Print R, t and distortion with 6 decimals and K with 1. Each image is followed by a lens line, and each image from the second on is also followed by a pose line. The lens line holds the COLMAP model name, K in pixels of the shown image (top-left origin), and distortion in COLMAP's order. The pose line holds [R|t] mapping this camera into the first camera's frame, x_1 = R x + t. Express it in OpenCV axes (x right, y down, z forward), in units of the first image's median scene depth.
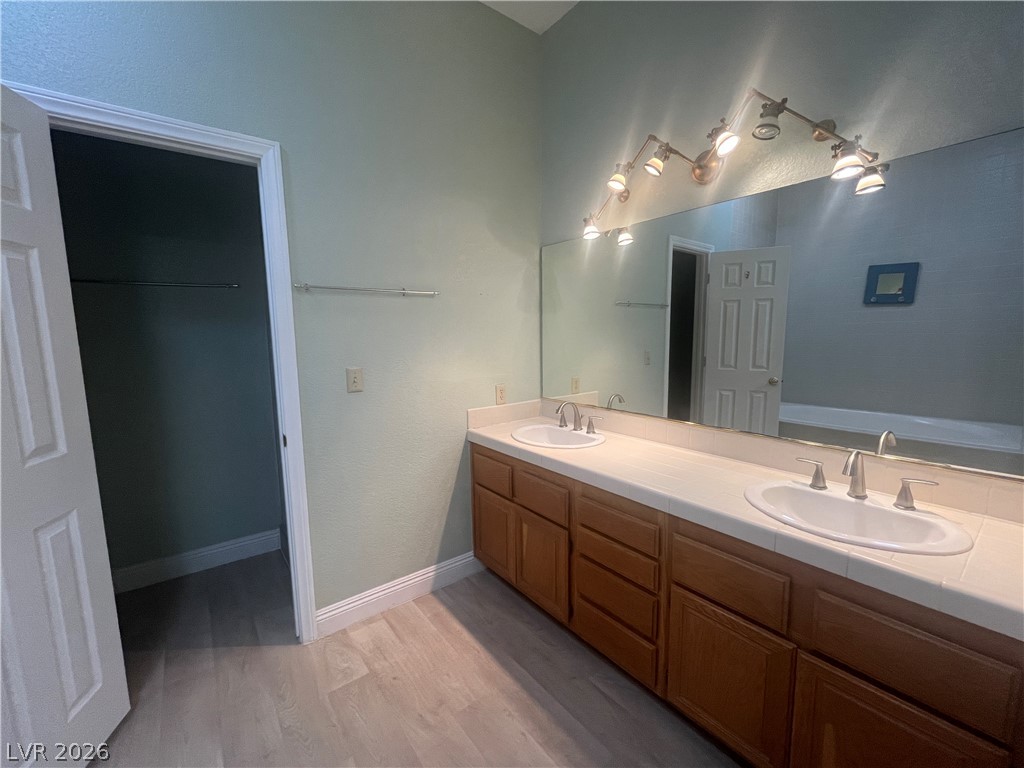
lens RADIAL K [[419.4, 0, 512.0], [0, 419.4, 384.0], [0, 0, 1]] dist [-0.002749, -0.000195]
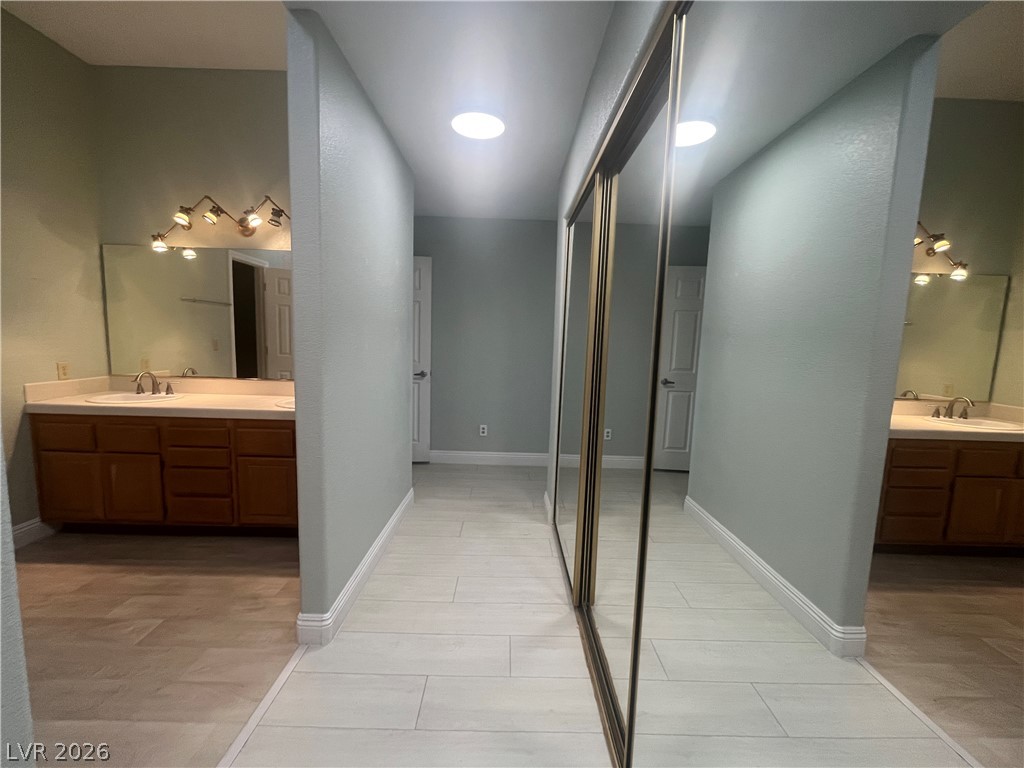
lens RADIAL K [[419.4, 0, 512.0], [0, 419.4, 384.0], [0, 0, 1]] dist [-0.002749, -0.000195]
pose [[0.603955, -0.053839, 0.795198, -0.212328], [0.057736, 0.998050, 0.023723, 0.113368], [-0.794925, 0.031584, 0.605885, -0.681599]]
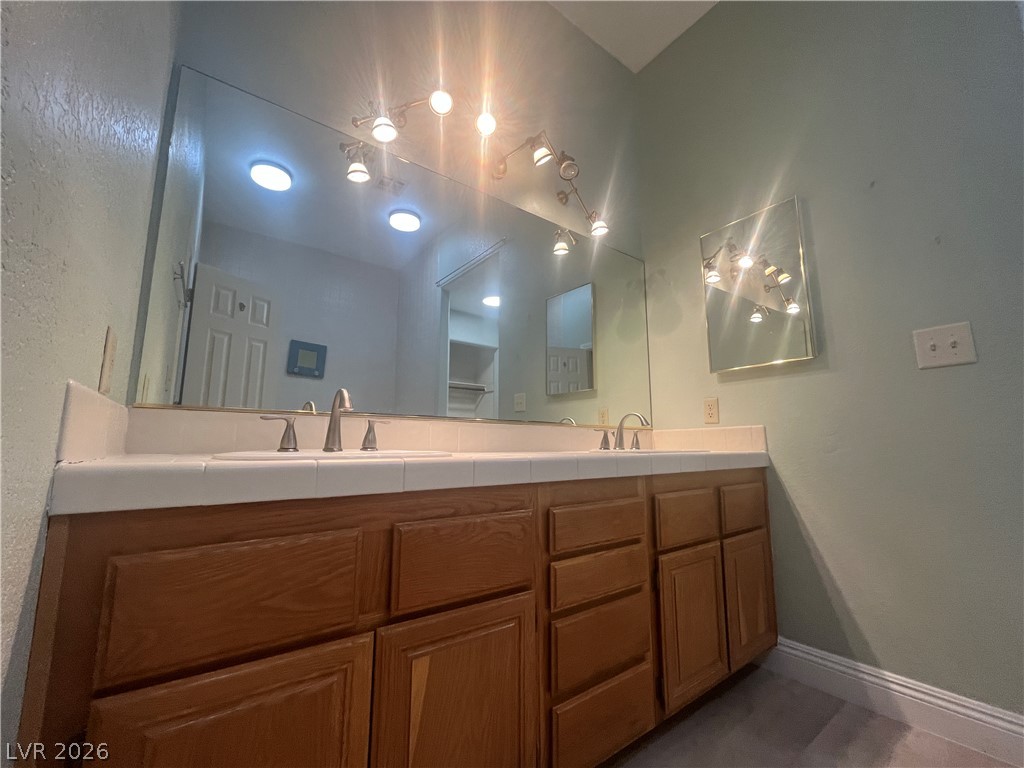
lens RADIAL K [[419.4, 0, 512.0], [0, 419.4, 384.0], [0, 0, 1]] dist [-0.002749, -0.000195]
pose [[0.031254, 0.156841, 0.987129, -0.347902], [0.124348, 0.979329, -0.159539, 0.140683], [-0.991746, 0.127734, 0.011106, 0.787758]]
